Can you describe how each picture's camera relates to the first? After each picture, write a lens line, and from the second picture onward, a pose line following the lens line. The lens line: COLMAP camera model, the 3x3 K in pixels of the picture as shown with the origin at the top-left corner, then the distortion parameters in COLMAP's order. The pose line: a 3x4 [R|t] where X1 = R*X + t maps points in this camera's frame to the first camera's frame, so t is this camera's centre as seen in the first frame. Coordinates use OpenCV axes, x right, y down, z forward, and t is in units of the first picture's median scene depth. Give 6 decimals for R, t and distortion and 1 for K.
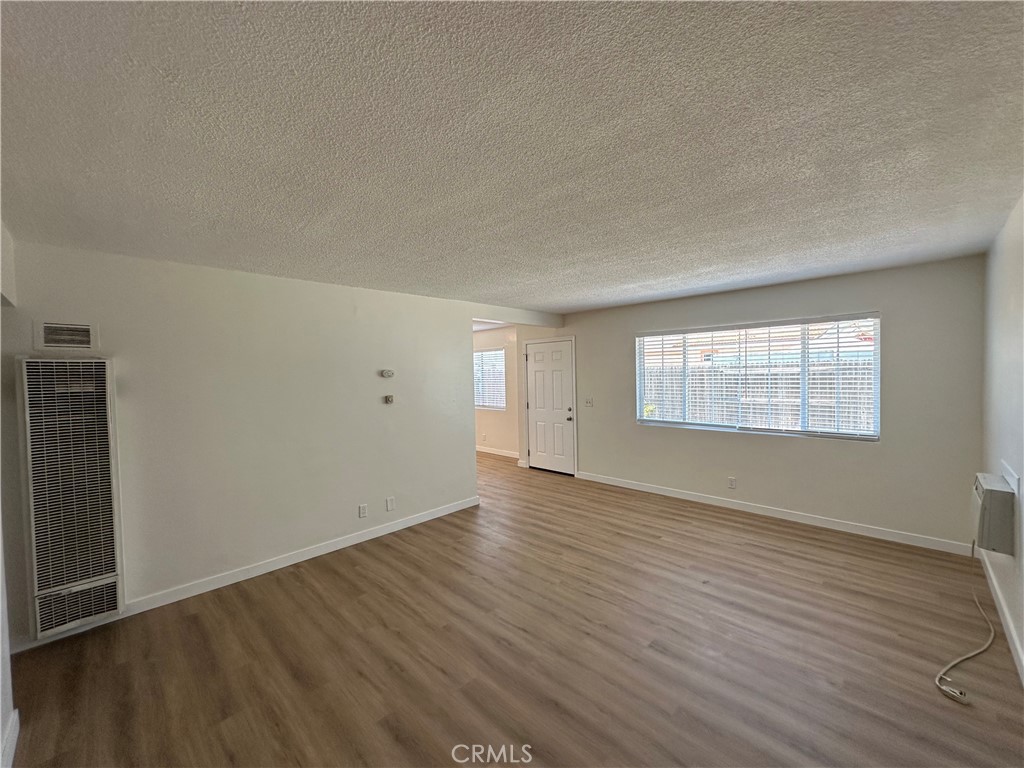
lens RADIAL K [[407.9, 0, 512.0], [0, 407.9, 384.0], [0, 0, 1]] dist [0.000854, 0.000395]
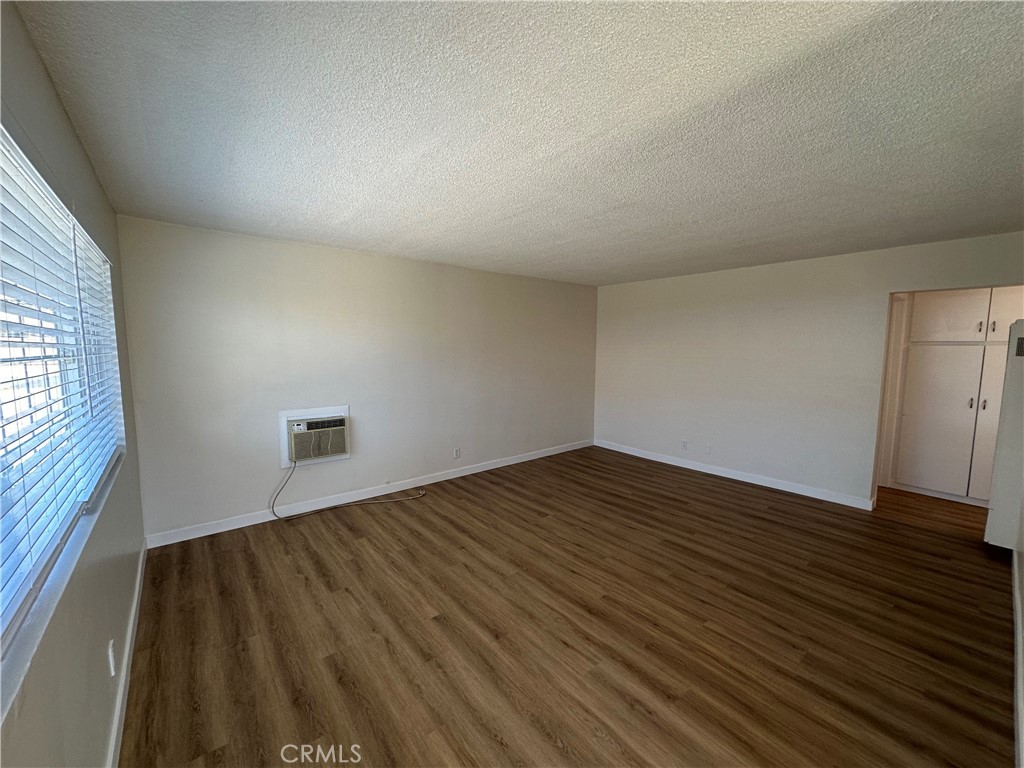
lens RADIAL K [[407.9, 0, 512.0], [0, 407.9, 384.0], [0, 0, 1]] dist [0.000854, 0.000395]
pose [[-0.994515, 0.006799, 0.104373, 0.211365], [0.018604, 0.993471, 0.112558, -0.035354], [-0.102927, 0.113882, -0.988148, 1.742562]]
